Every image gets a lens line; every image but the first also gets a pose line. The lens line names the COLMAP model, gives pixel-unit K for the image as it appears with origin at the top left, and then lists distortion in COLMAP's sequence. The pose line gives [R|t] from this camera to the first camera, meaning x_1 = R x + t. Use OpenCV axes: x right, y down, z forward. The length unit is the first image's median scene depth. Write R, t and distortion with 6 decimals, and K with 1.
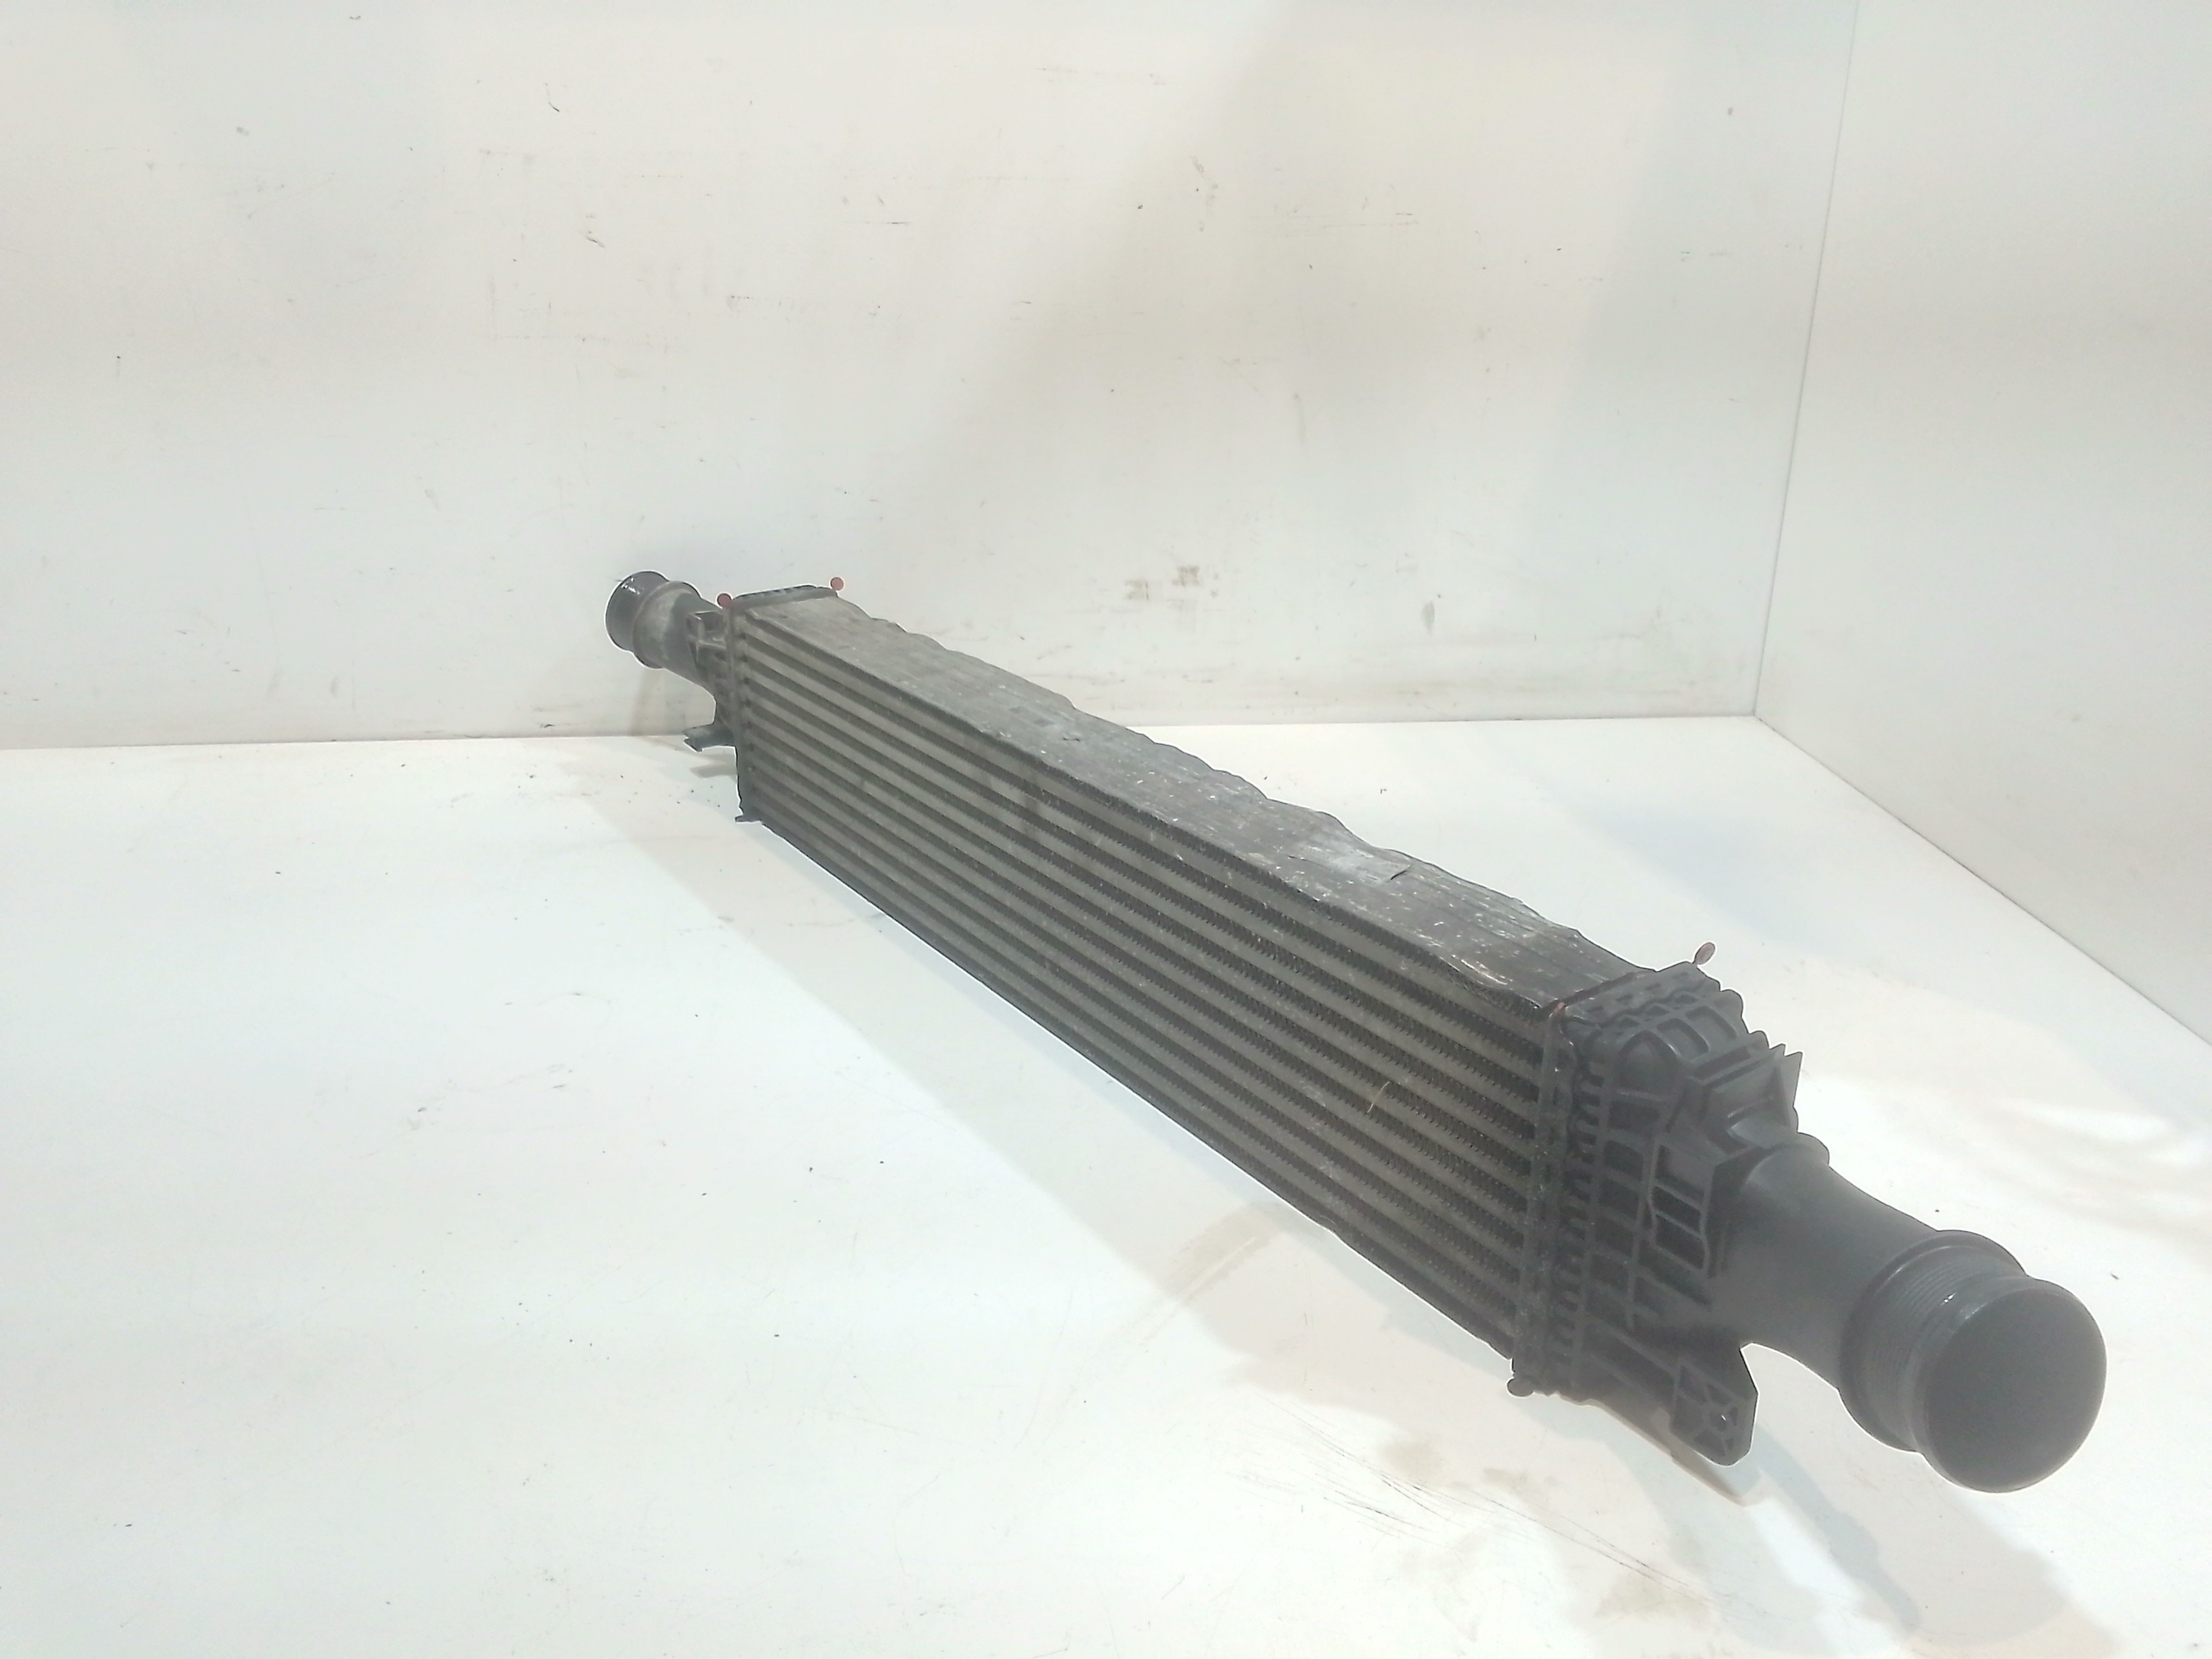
lens RADIAL K [[1732.3, 0, 1107.3], [0, 1732.3, 815.4], [0, 0, 1]] dist [0.075001, -0.120285]
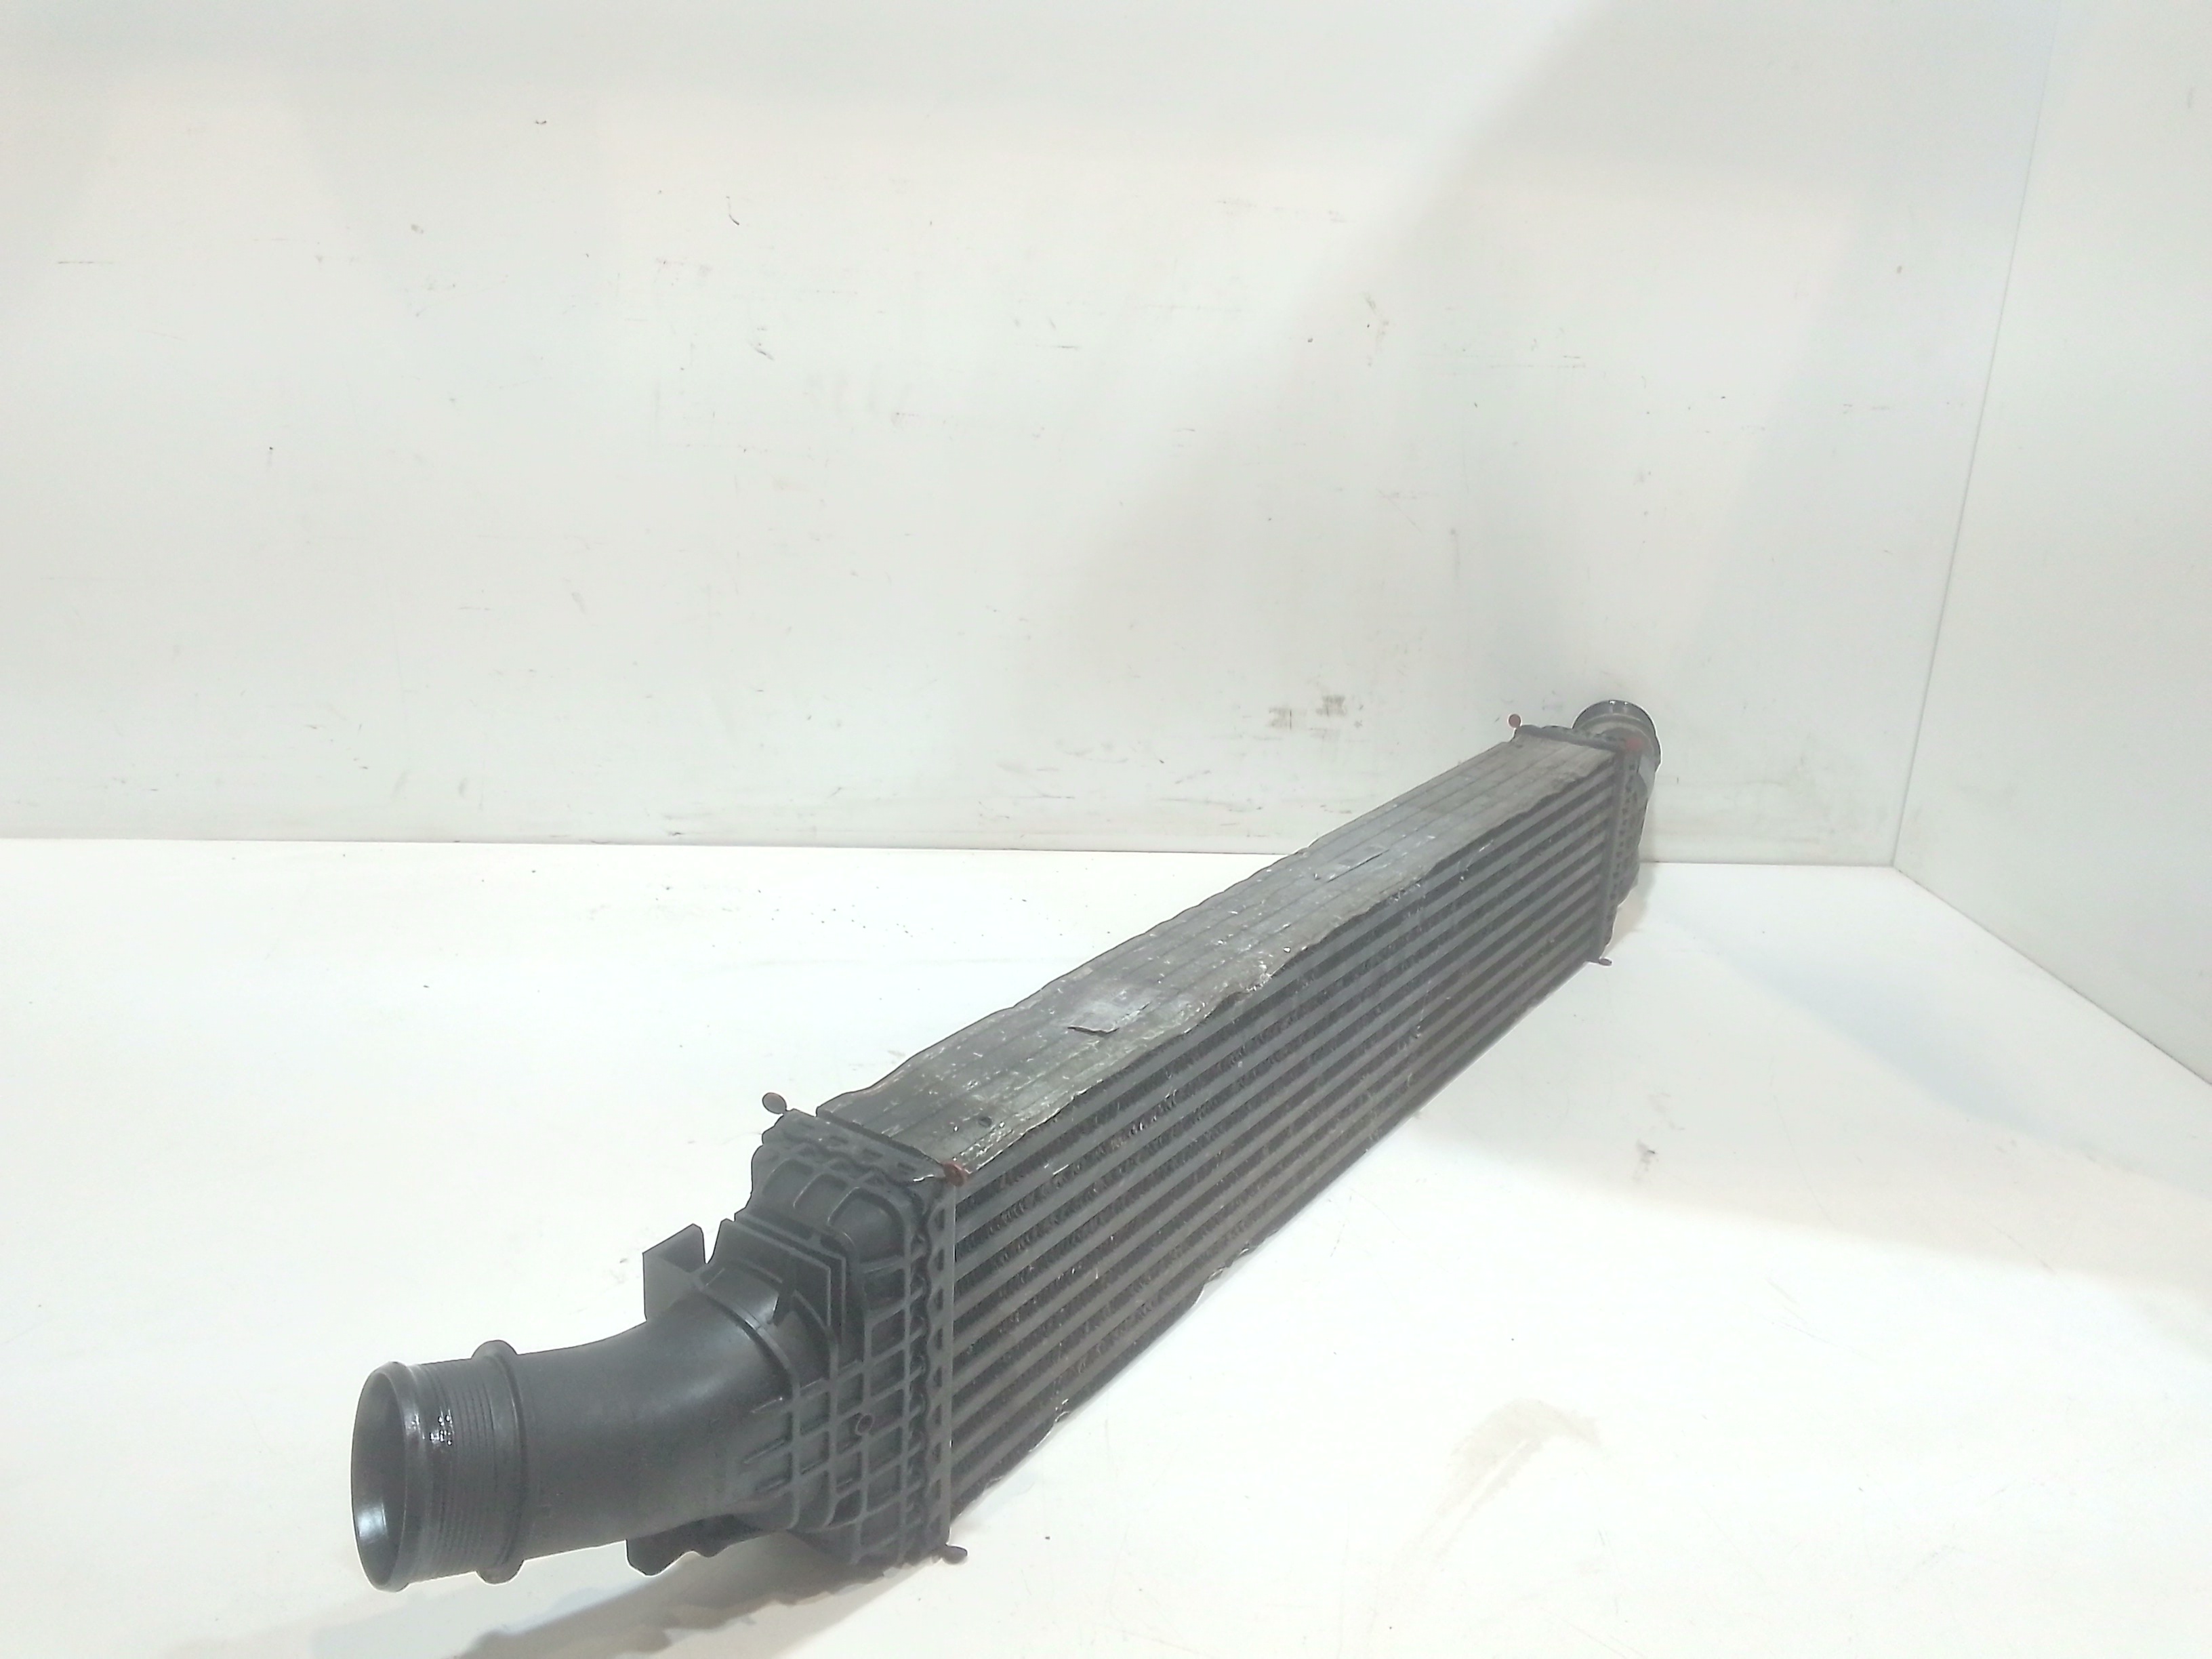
lens RADIAL K [[1732.3, 0, 1107.3], [0, 1732.3, 815.4], [0, 0, 1]] dist [0.075001, -0.120285]
pose [[0.999217, 0.036984, 0.014084, -0.097883], [-0.036273, 0.998199, -0.047775, -0.025084], [-0.015825, 0.047227, 0.998759, 0.020221]]
